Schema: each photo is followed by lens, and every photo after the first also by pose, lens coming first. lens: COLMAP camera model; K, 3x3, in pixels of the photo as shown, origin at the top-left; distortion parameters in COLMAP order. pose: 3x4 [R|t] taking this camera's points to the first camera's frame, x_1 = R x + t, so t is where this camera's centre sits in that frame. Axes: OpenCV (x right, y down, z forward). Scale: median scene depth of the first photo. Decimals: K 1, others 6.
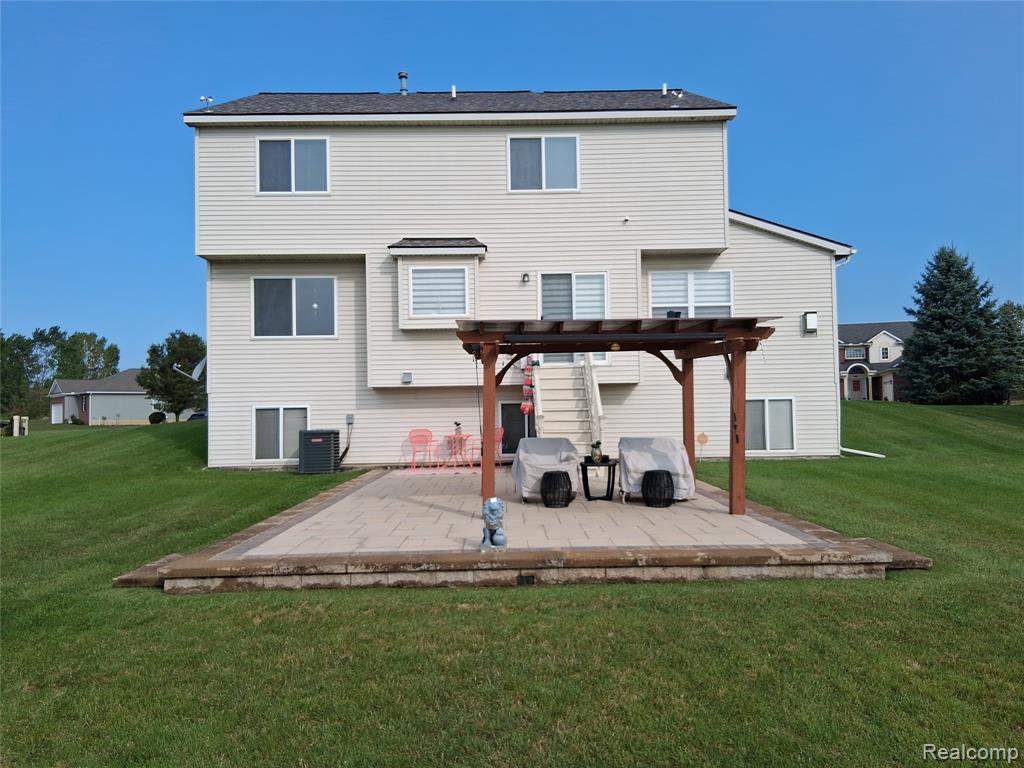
lens RADIAL K [[788.6, 0, 511.8], [0, 788.6, 383.6], [0, 0, 1]] dist [0.008504, -0.030263]
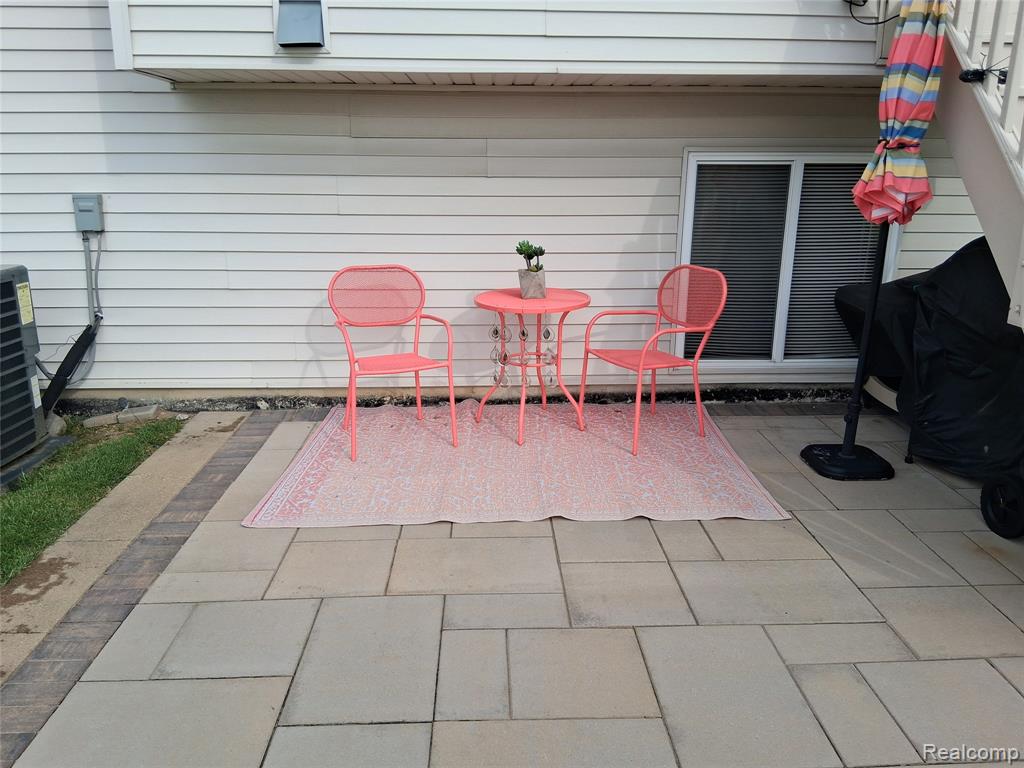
lens RADIAL K [[788.6, 0, 515.0], [0, 788.6, 384.2], [0, 0, 1]] dist [0.008504, -0.030263]
pose [[0.999521, 0.016356, 0.026261, -0.078410], [-0.023521, 0.953152, 0.301574, 0.018296], [-0.020098, -0.302048, 0.953081, 0.748977]]
